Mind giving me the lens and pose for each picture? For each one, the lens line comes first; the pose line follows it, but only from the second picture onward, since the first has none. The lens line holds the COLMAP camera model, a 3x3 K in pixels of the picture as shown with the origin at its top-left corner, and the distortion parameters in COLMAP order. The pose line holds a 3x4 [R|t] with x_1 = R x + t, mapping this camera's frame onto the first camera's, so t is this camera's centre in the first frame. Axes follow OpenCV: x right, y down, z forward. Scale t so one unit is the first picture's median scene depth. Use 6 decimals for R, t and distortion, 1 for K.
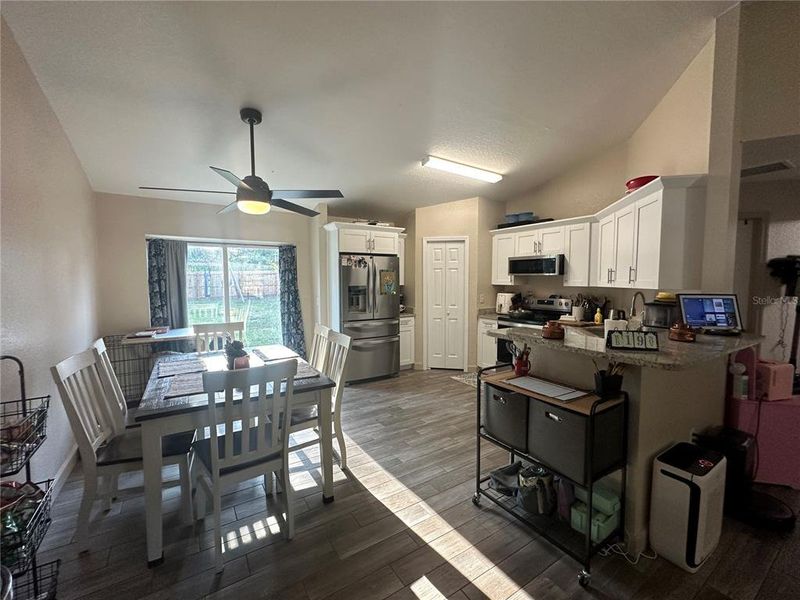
lens RADIAL K [[336.5, 0, 400.0], [0, 336.5, 300.0], [0, 0, 1]] dist [-0.002782, 0.000182]
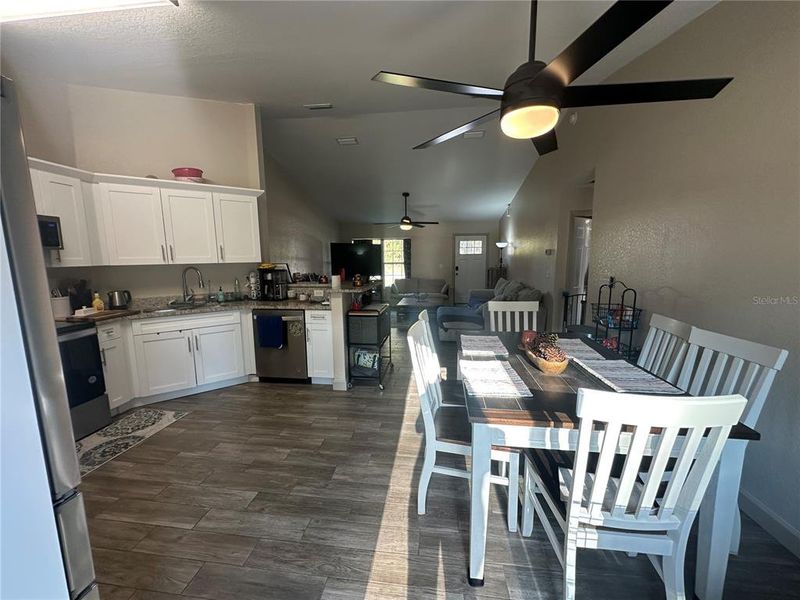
lens RADIAL K [[318.1, 0, 399.9], [0, 318.1, 301.3], [0, 0, 1]] dist [-0.003778, 0.000260]
pose [[-0.763422, -0.083984, 0.640417, -0.379238], [0.047381, 0.981557, 0.185203, -0.053406], [-0.644160, 0.171731, -0.745363, 0.949890]]
